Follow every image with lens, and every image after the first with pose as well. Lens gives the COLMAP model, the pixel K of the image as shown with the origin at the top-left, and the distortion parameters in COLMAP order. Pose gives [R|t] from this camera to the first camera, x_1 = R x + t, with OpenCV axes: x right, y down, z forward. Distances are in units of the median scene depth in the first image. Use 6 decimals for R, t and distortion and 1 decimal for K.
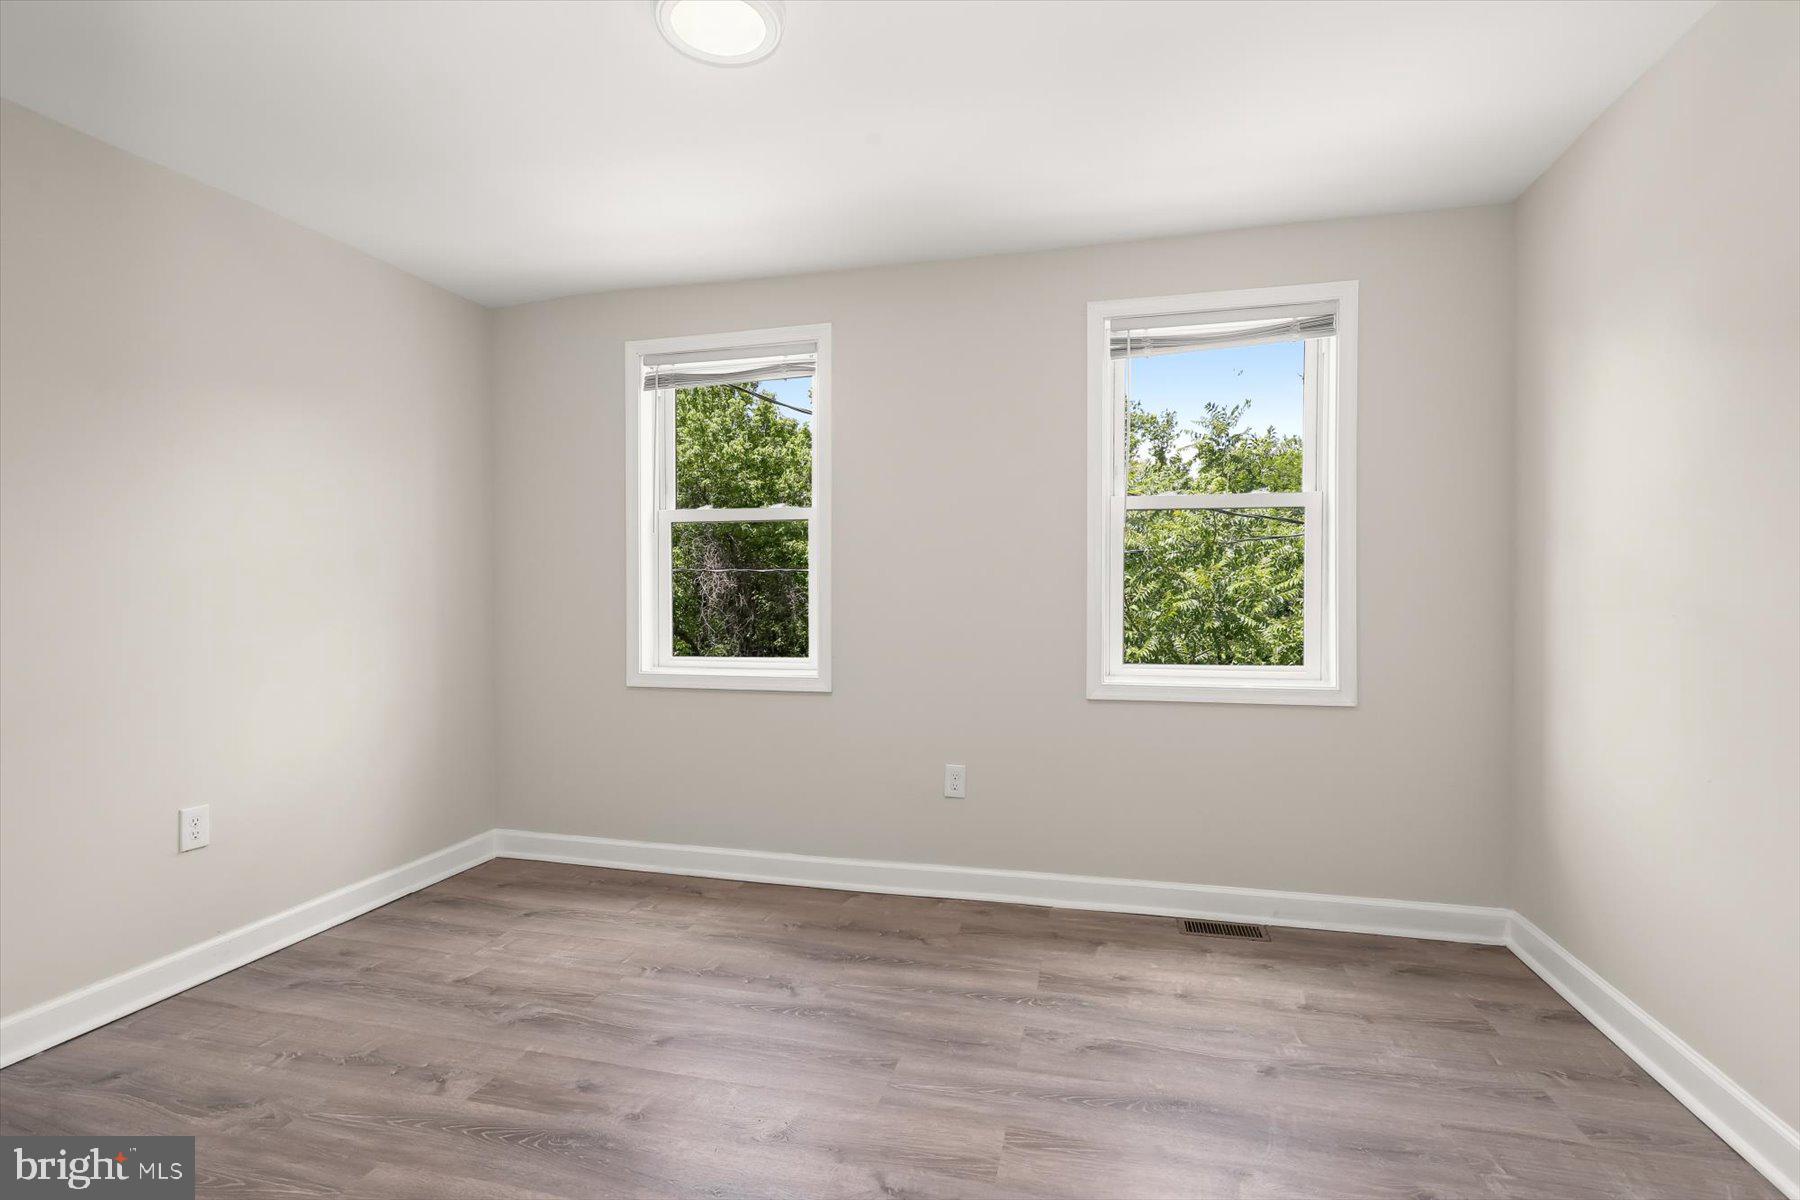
lens RADIAL K [[826.4, 0, 892.3], [0, 826.4, 599.4], [0, 0, 1]] dist [-0.002340, 0.000698]
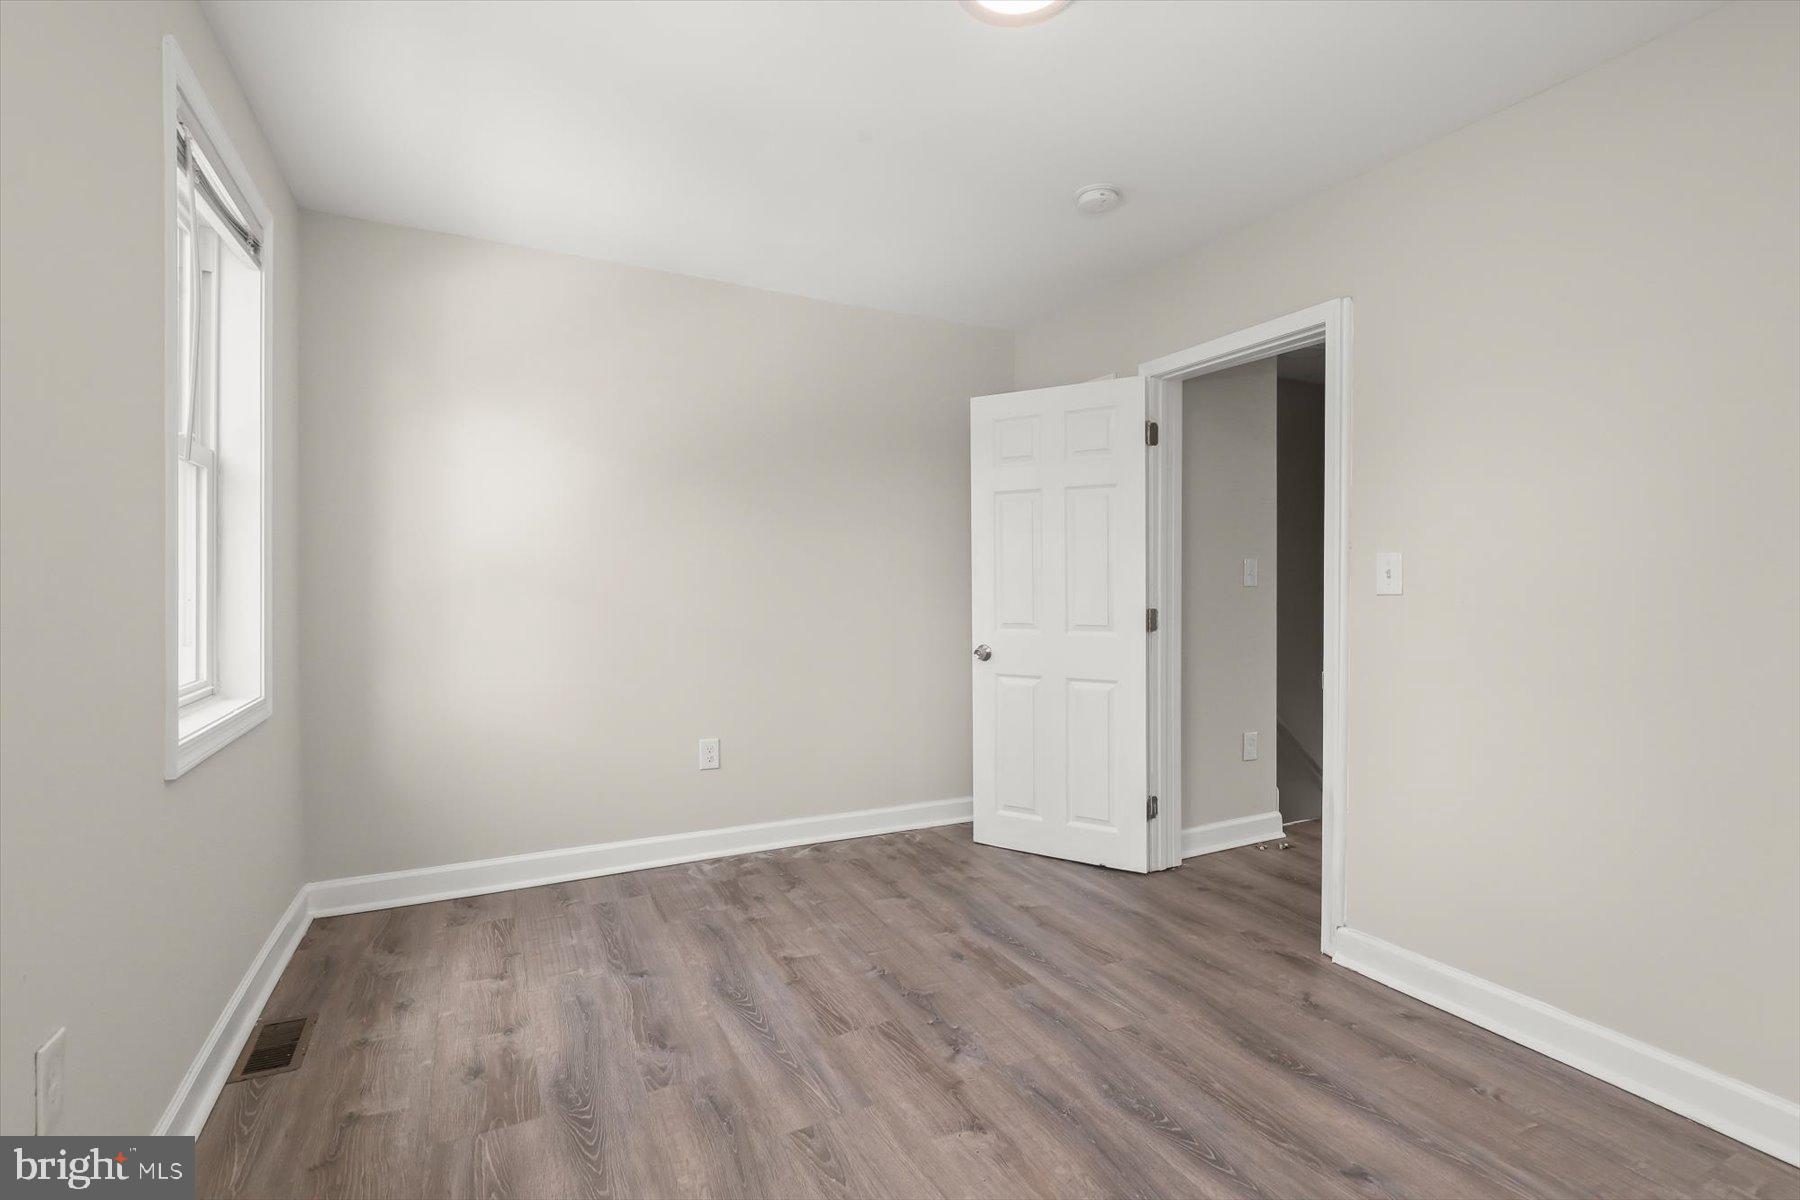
lens RADIAL K [[844.3, 0, 908.5], [0, 844.3, 585.9], [0, 0, 1]] dist [-0.001802, -0.000071]
pose [[-0.673889, 0.000994, 0.738832, -0.554307], [0.001428, 0.999999, -0.000043, -0.000401], [-0.738831, 0.001026, -0.673890, 1.166683]]
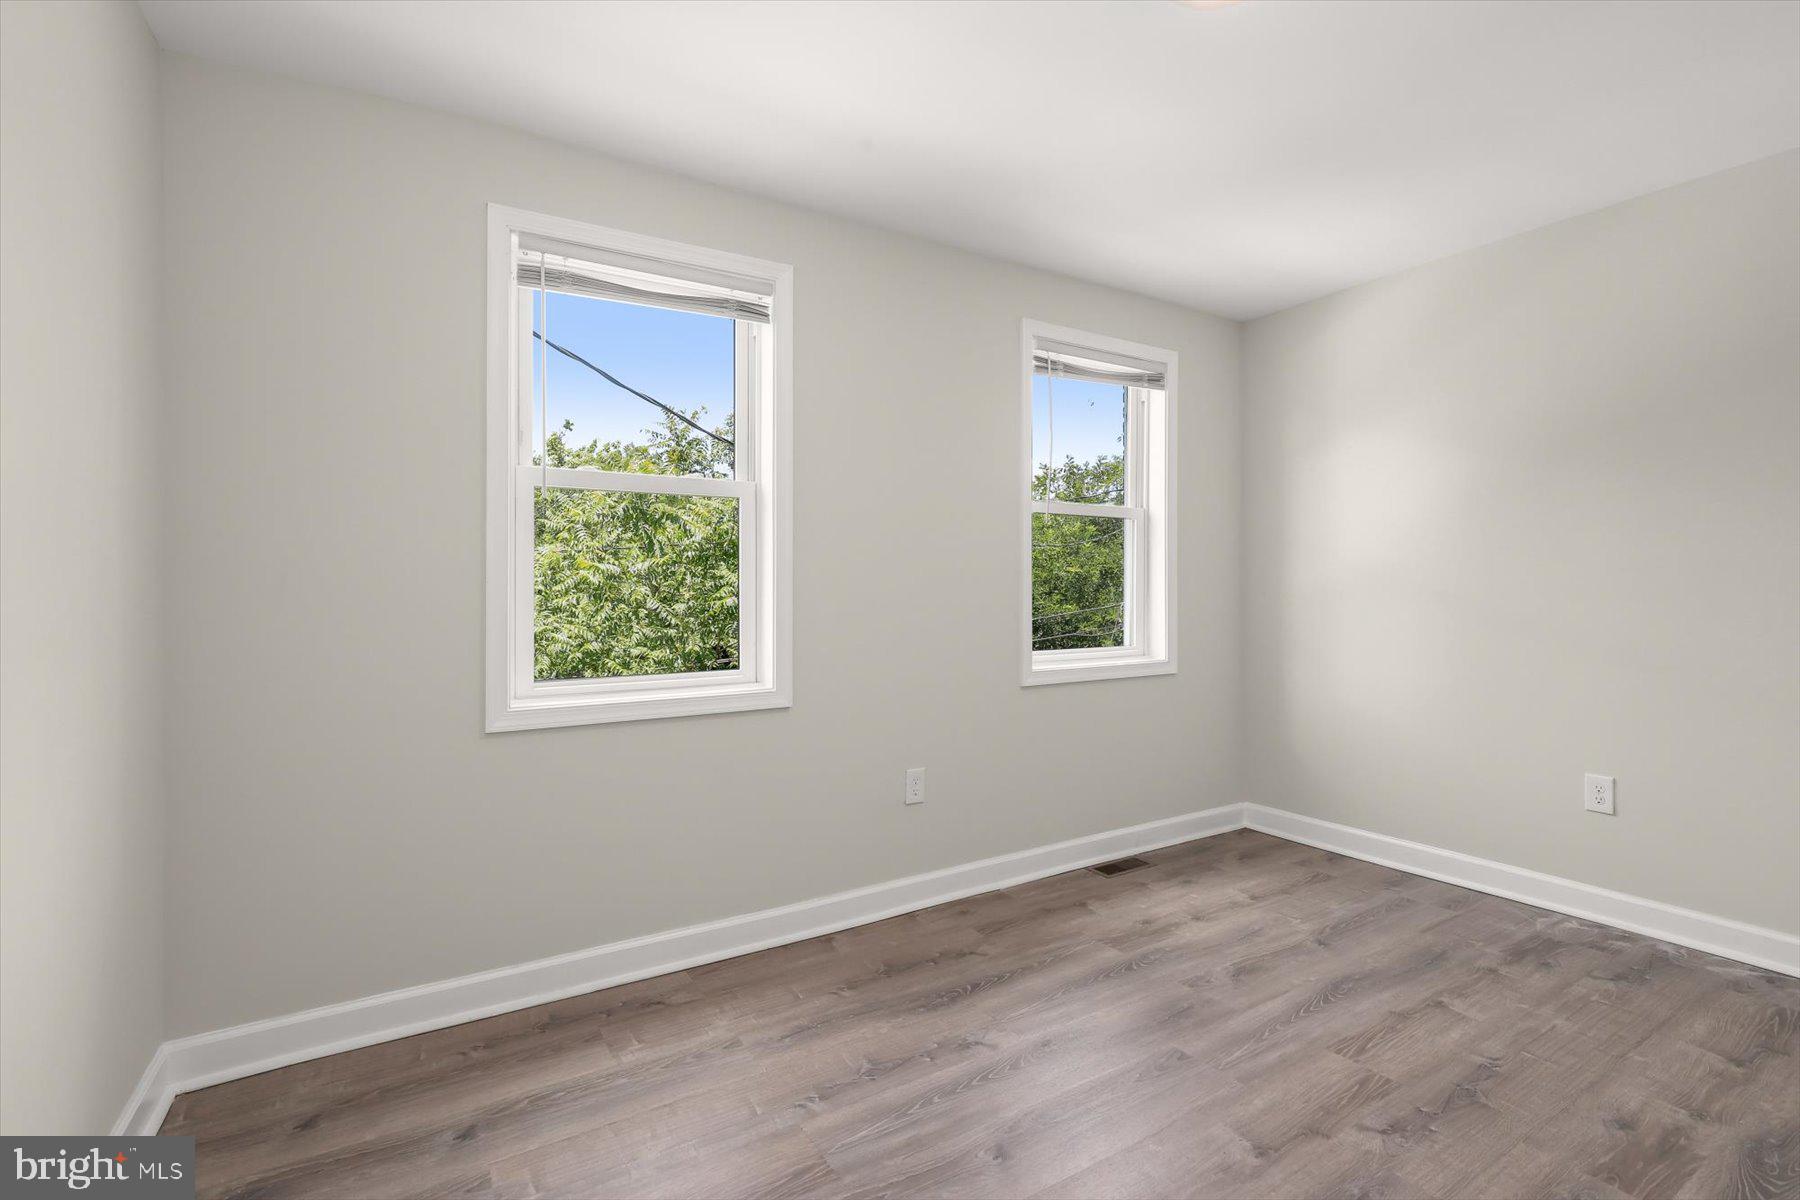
lens RADIAL K [[826.4, 0, 892.3], [0, 826.4, 599.4], [0, 0, 1]] dist [-0.002340, 0.000698]
pose [[0.696053, -0.011561, 0.717897, -0.747318], [0.009882, 0.999930, 0.006520, -0.002393], [-0.717922, 0.002556, 0.696119, 0.426757]]
